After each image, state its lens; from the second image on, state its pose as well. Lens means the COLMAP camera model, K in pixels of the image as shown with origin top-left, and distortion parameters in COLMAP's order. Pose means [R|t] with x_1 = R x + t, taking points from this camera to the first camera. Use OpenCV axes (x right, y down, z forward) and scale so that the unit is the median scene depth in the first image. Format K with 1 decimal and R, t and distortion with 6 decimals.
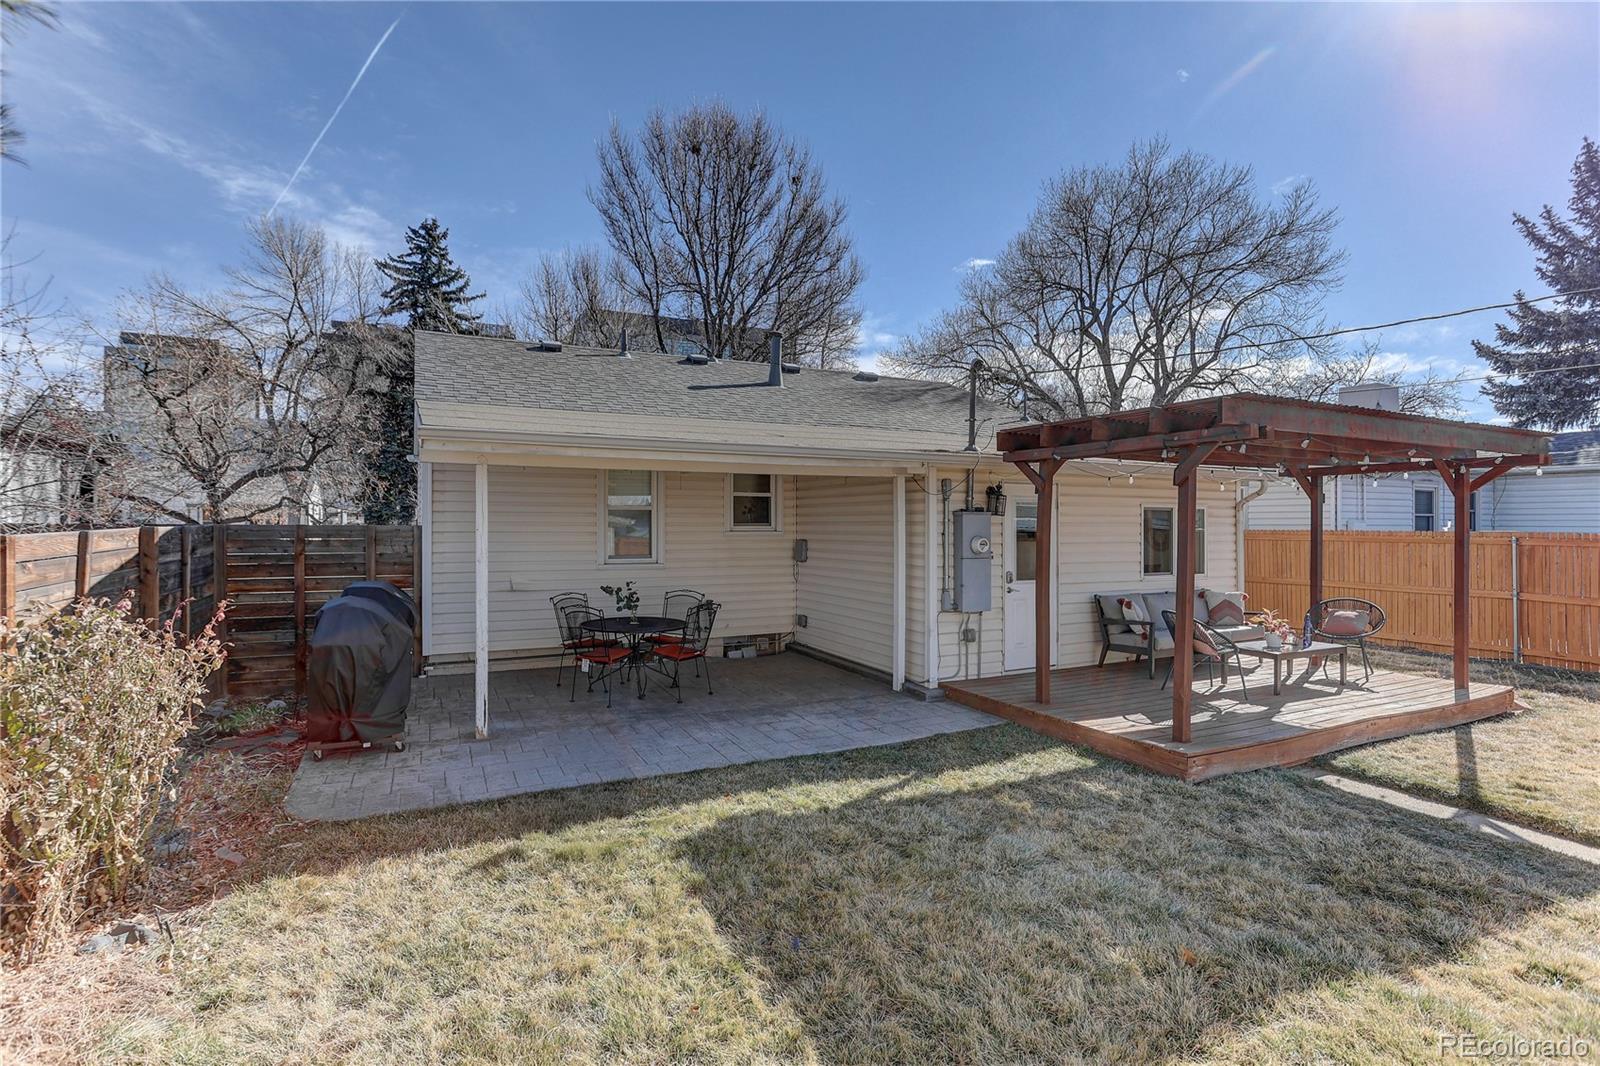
lens RADIAL K [[764.8, 0, 800.0], [0, 764.8, 533.0], [0, 0, 1]] dist [-0.002207, -0.000128]
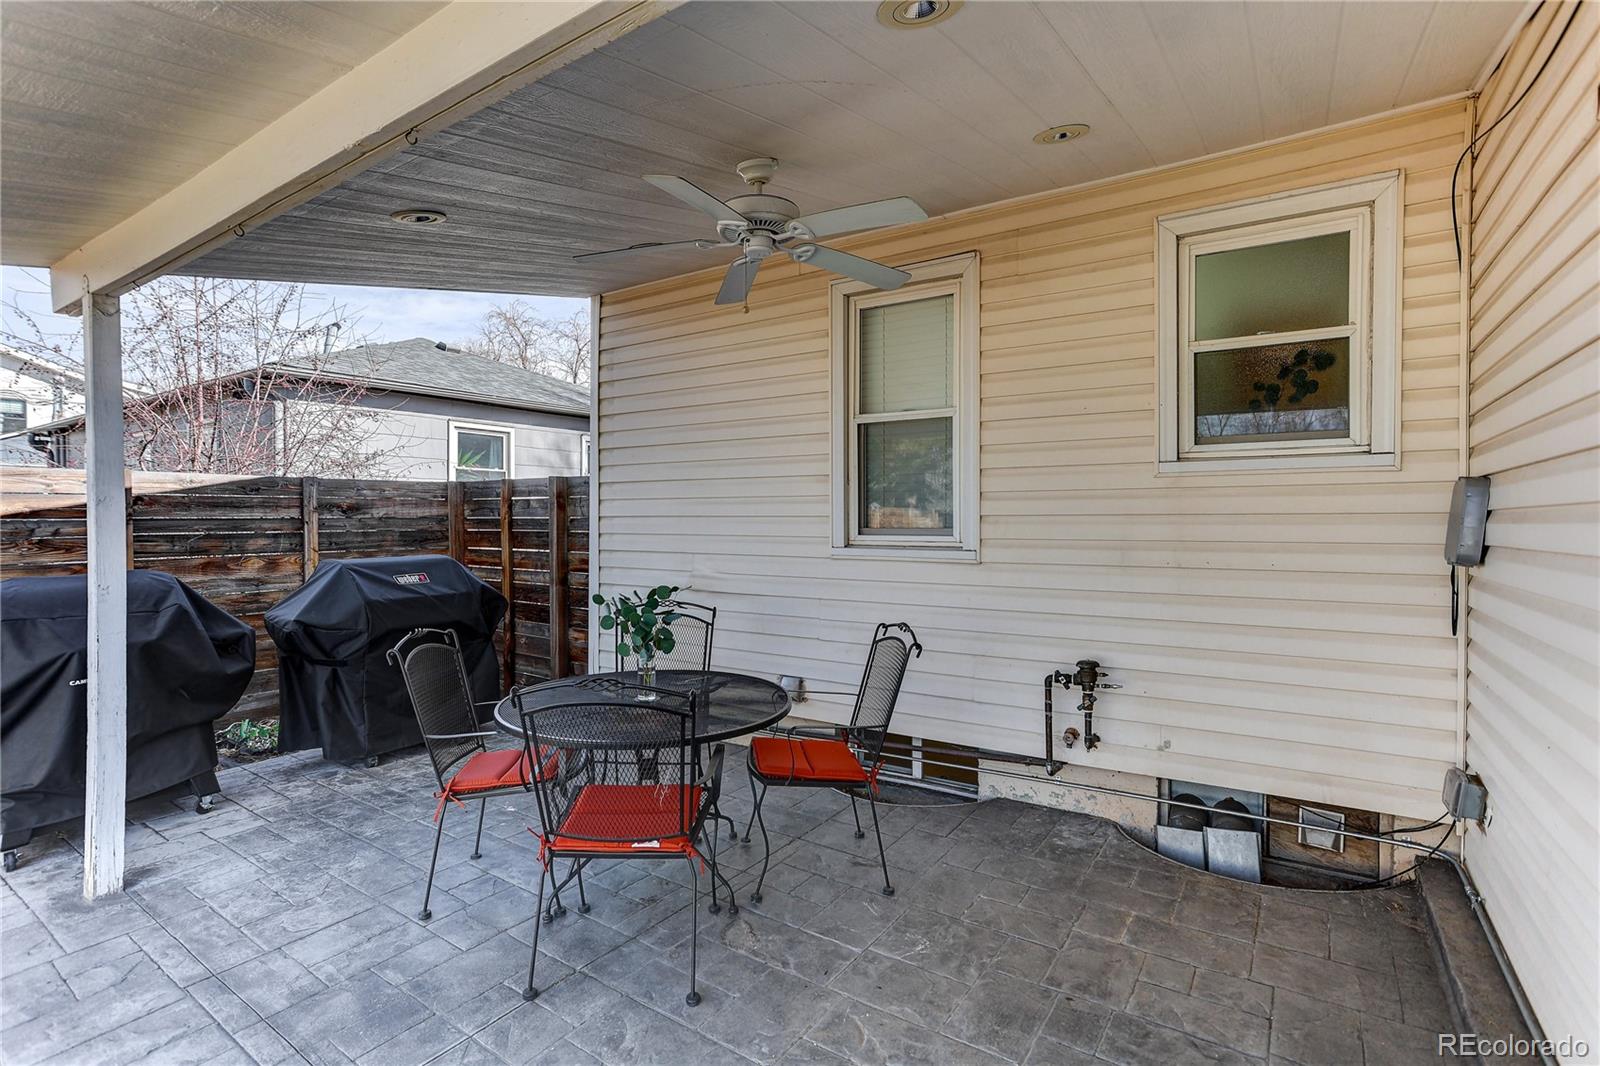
lens RADIAL K [[764.8, 0, 800.0], [0, 764.8, 533.0], [0, 0, 1]] dist [-0.002207, -0.000128]
pose [[0.527353, 0.009624, -0.849592, 0.100581], [-0.006885, 0.999951, 0.007053, 0.027597], [0.849619, 0.002130, 0.527393, 0.682212]]
